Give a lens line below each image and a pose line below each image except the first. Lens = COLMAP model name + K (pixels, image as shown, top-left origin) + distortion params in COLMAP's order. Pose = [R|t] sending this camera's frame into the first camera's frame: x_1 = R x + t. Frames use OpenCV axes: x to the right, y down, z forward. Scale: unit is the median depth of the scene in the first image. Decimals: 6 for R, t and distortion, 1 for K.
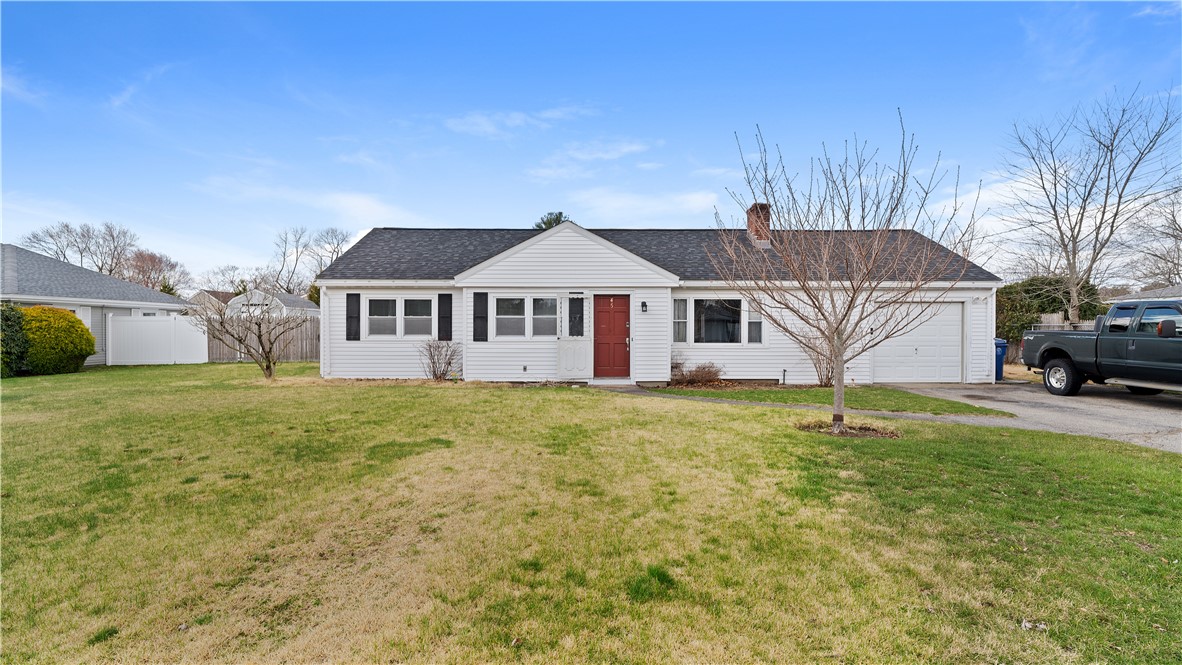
lens RADIAL K [[575.3, 0, 594.5], [0, 575.3, 328.8], [0, 0, 1]] dist [-0.005885, 0.000496]
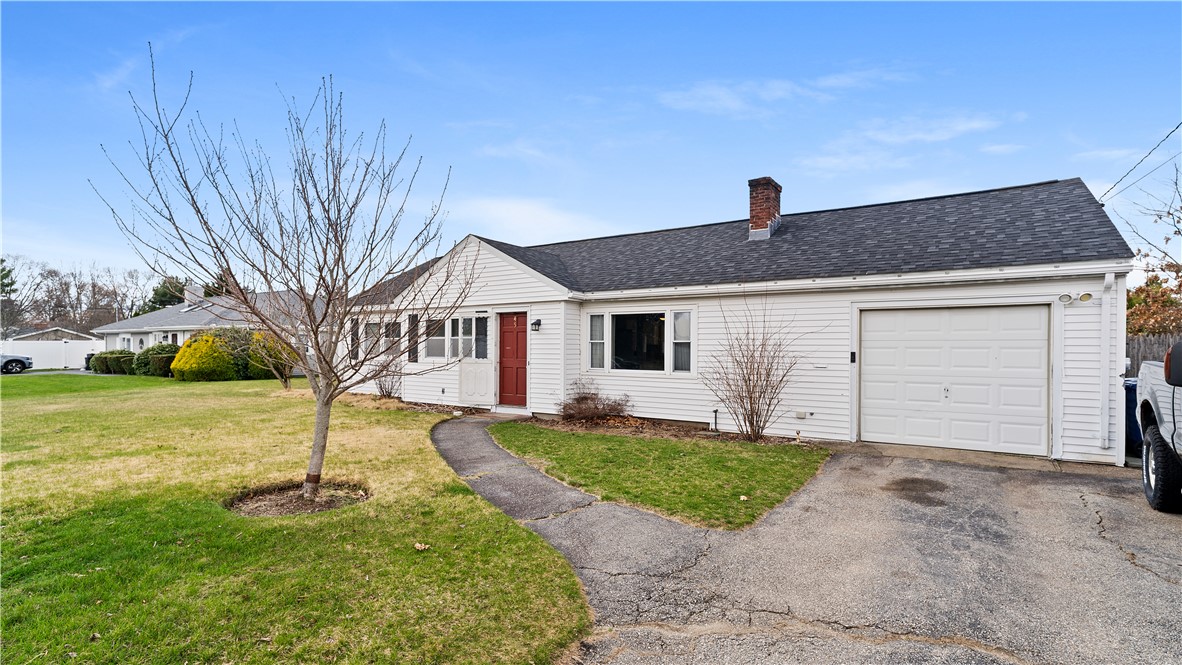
lens RADIAL K [[575.3, 0, 587.4], [0, 575.3, 344.0], [0, 0, 1]] dist [-0.005885, 0.000496]
pose [[0.819534, -0.001404, -0.573028, 0.613959], [-0.007999, 0.999872, -0.013889, 0.001084], [0.572974, 0.015966, 0.819418, 0.332528]]
